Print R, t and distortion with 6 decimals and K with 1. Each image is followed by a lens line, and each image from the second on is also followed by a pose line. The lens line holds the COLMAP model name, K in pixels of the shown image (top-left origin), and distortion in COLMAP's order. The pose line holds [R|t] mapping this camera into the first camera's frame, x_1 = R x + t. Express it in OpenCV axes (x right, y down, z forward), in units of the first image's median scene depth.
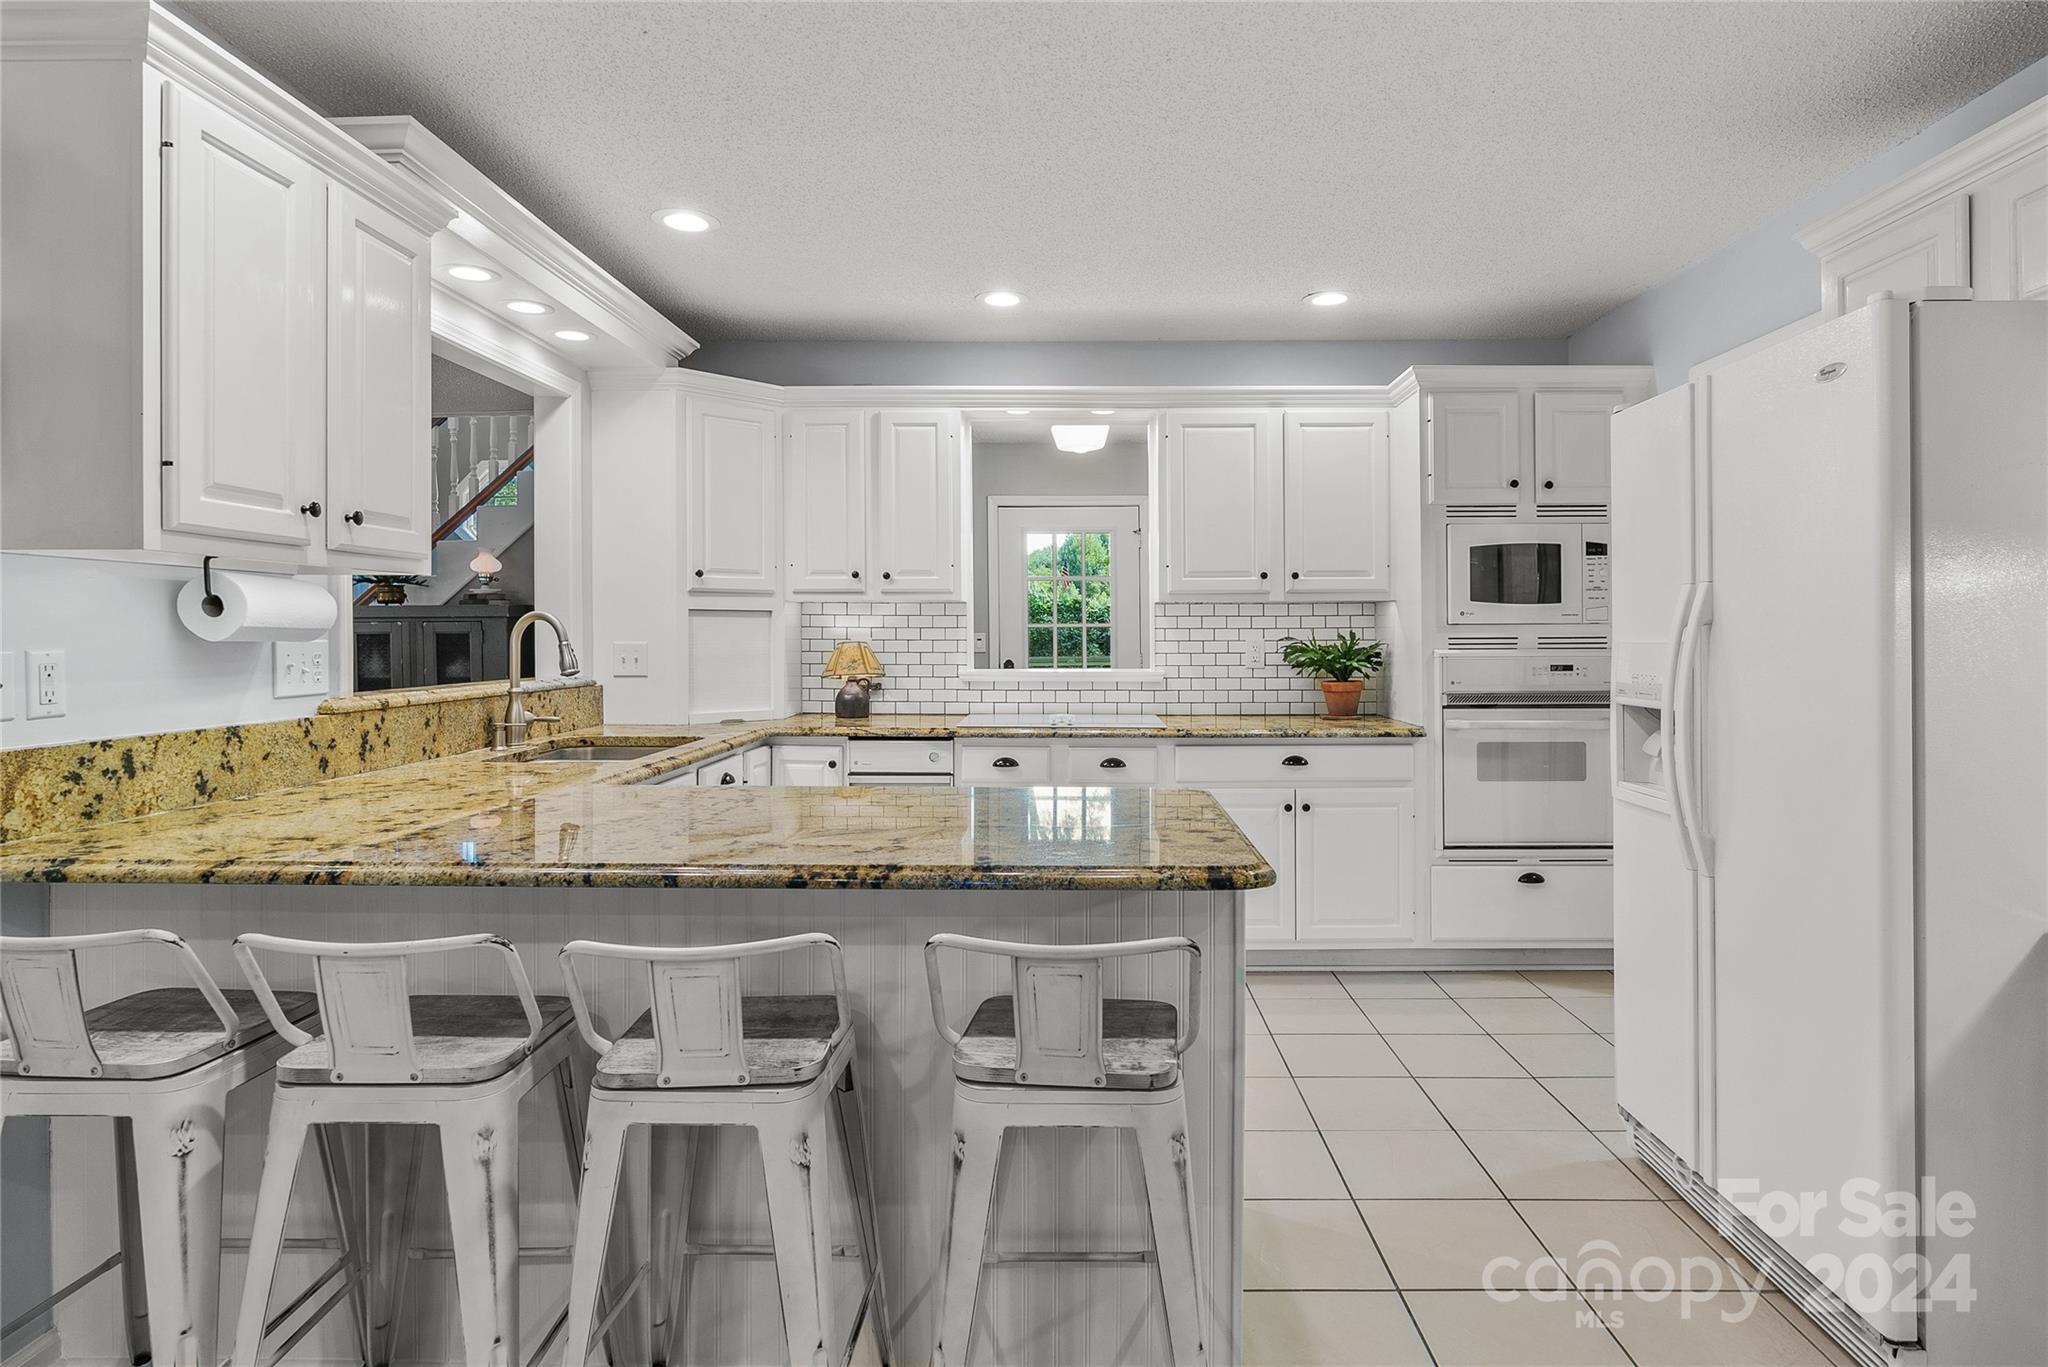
lens RADIAL K [[998.7, 0, 1073.8], [0, 998.7, 635.9], [0, 0, 1]] dist [-0.007341, 0.000757]
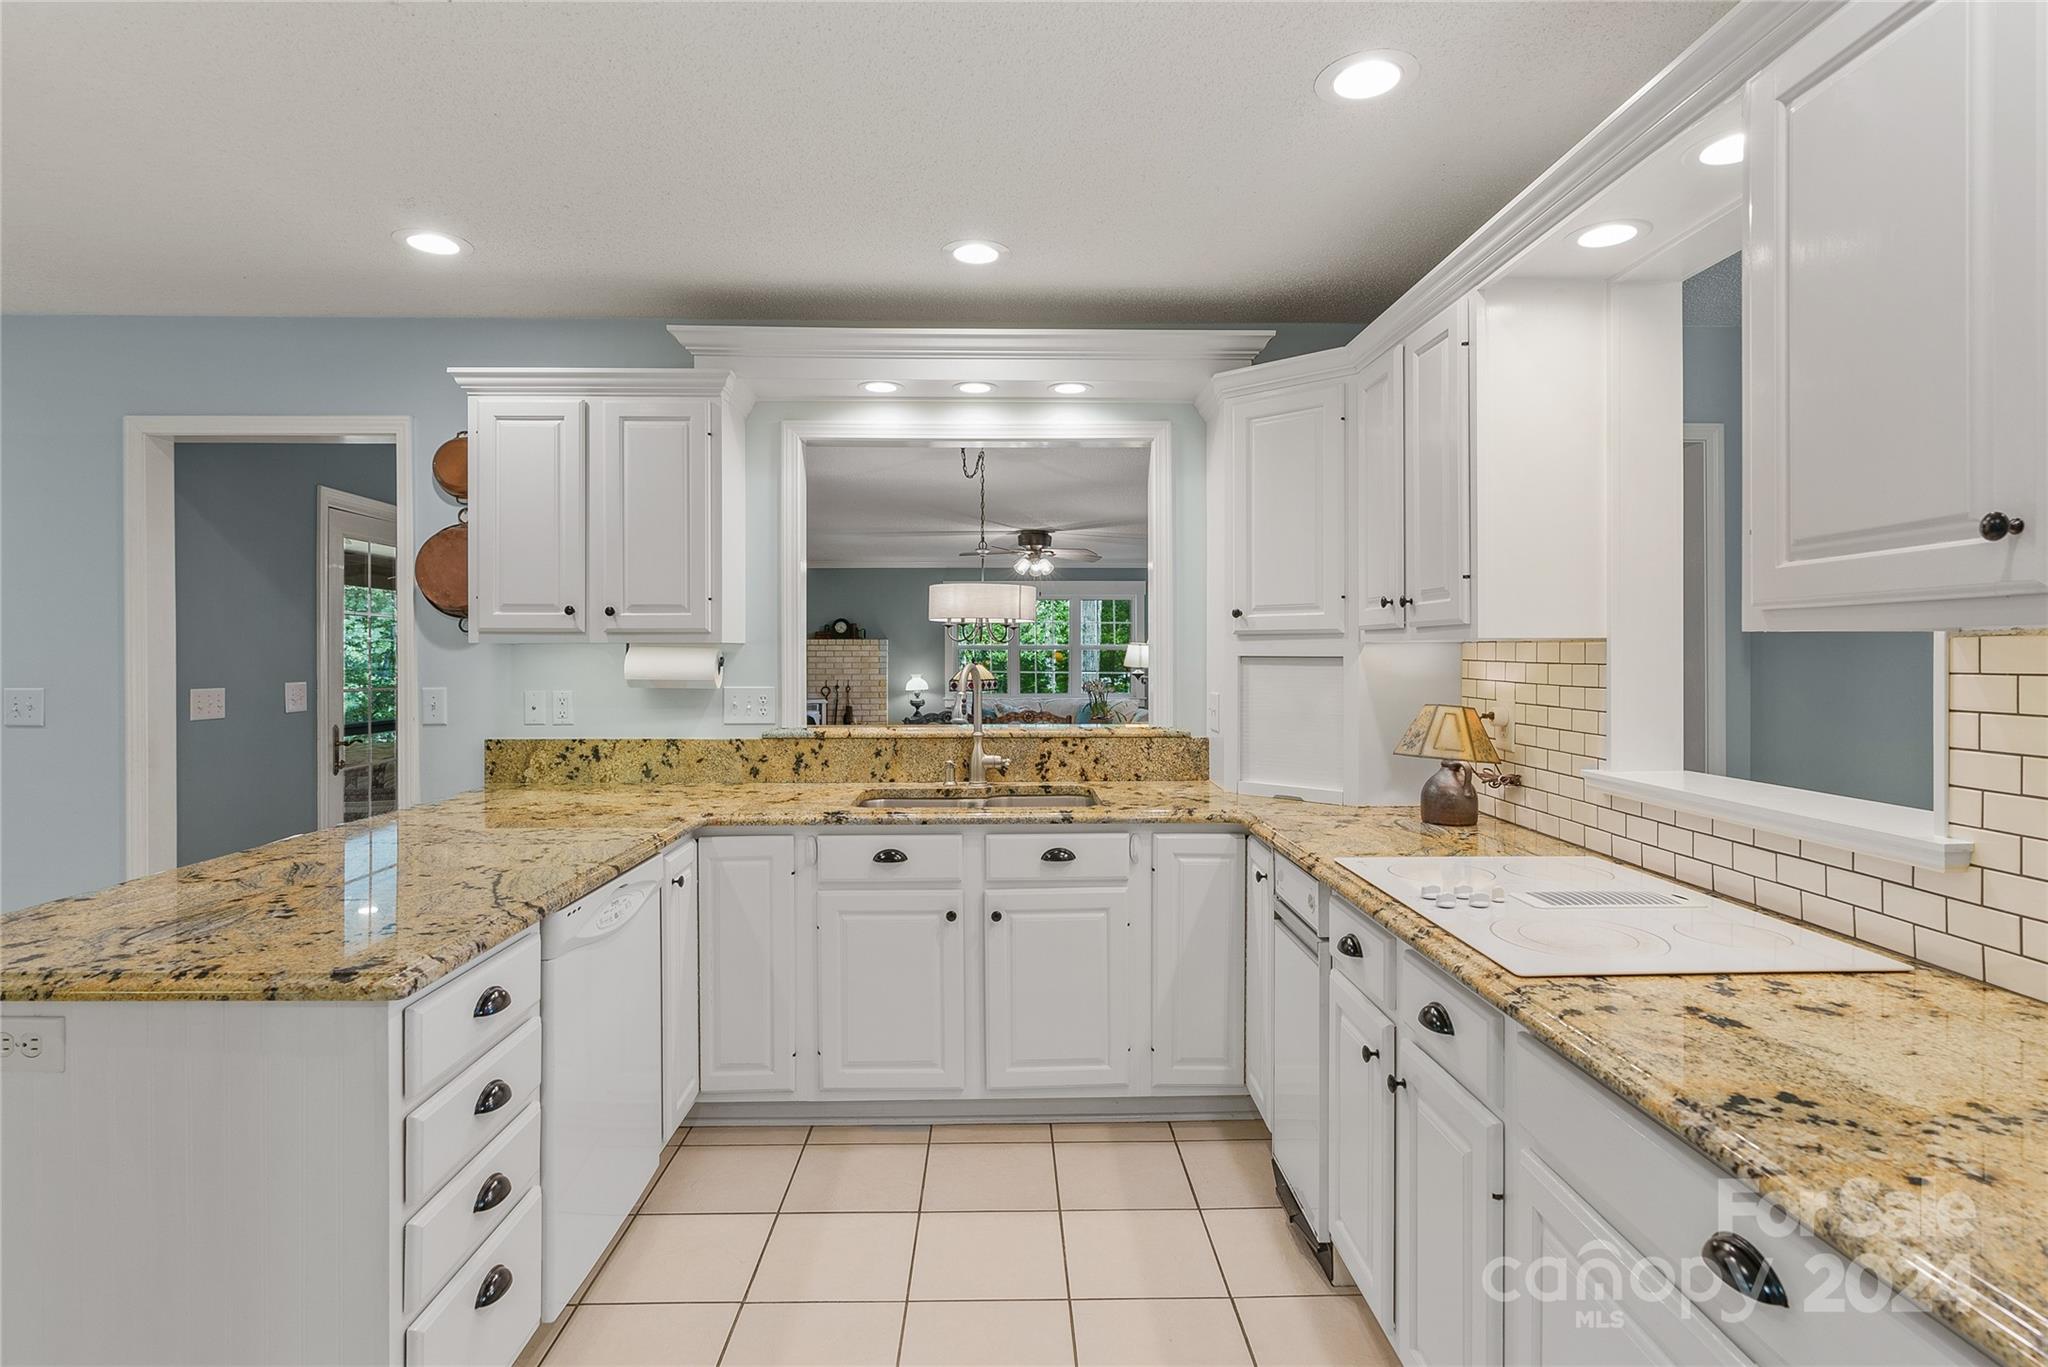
lens RADIAL K [[998.7, 0, 1023.5], [0, 998.7, 663.6], [0, 0, 1]] dist [-0.007341, 0.000757]
pose [[0.065975, 0.009039, -0.997780, 0.415207], [-0.004525, 0.999951, 0.008759, -0.025562], [0.997811, 0.003937, 0.066012, 0.724015]]
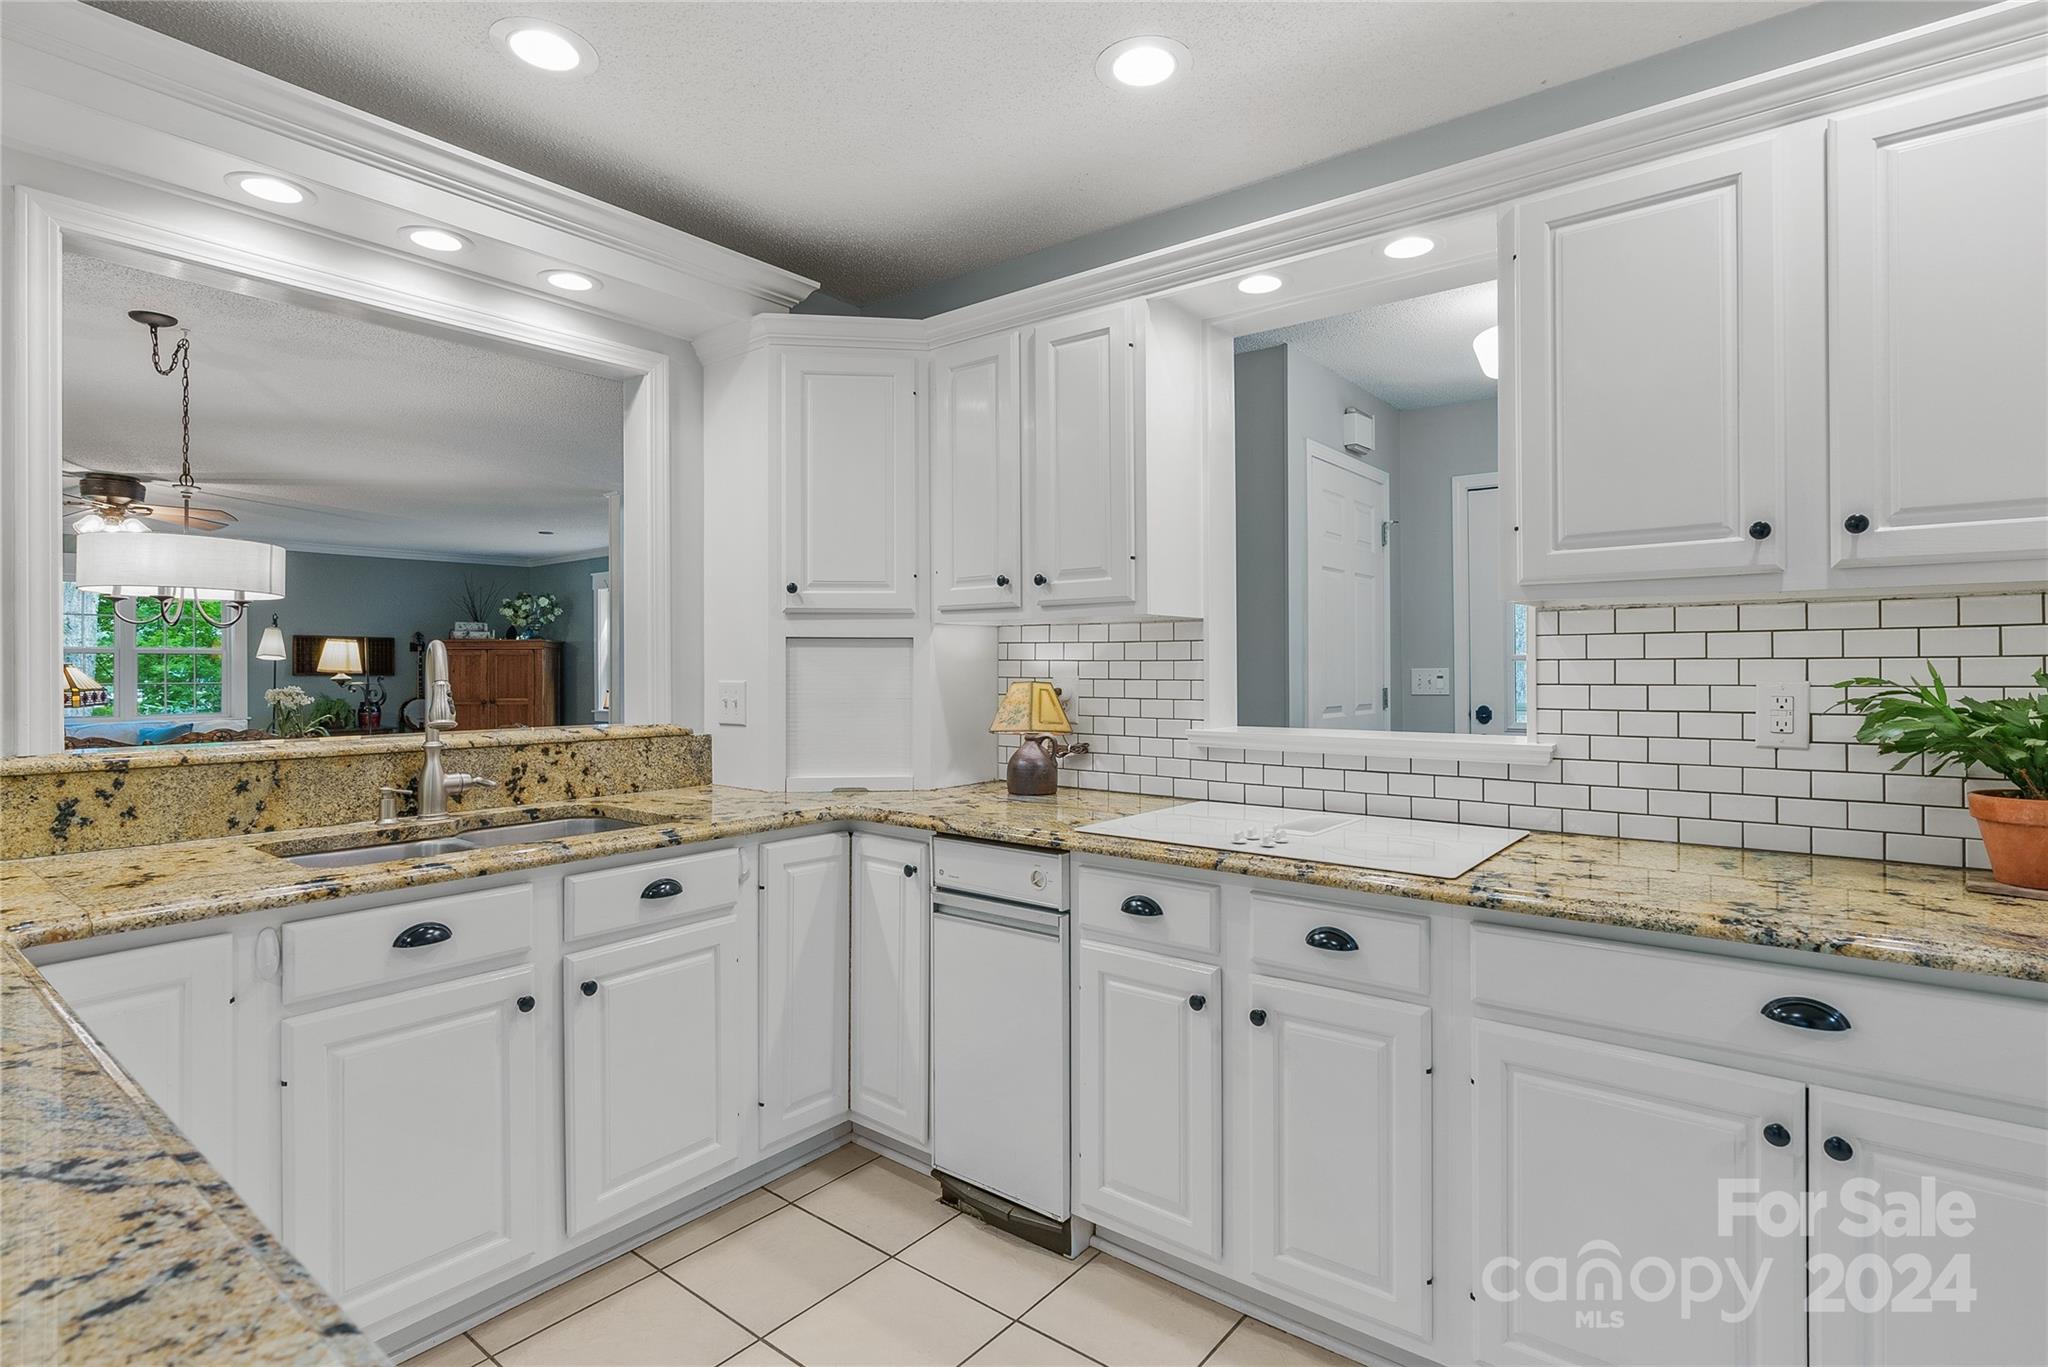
lens RADIAL K [[998.7, 0, 1026.2], [0, 998.7, 670.5], [0, 0, 1]] dist [-0.007341, 0.000757]
pose [[0.801695, 0.000371, -0.597733, 0.192221], [-0.000692, 1.000000, -0.000308, -0.001659], [0.597733, 0.000660, 0.801695, 0.483828]]
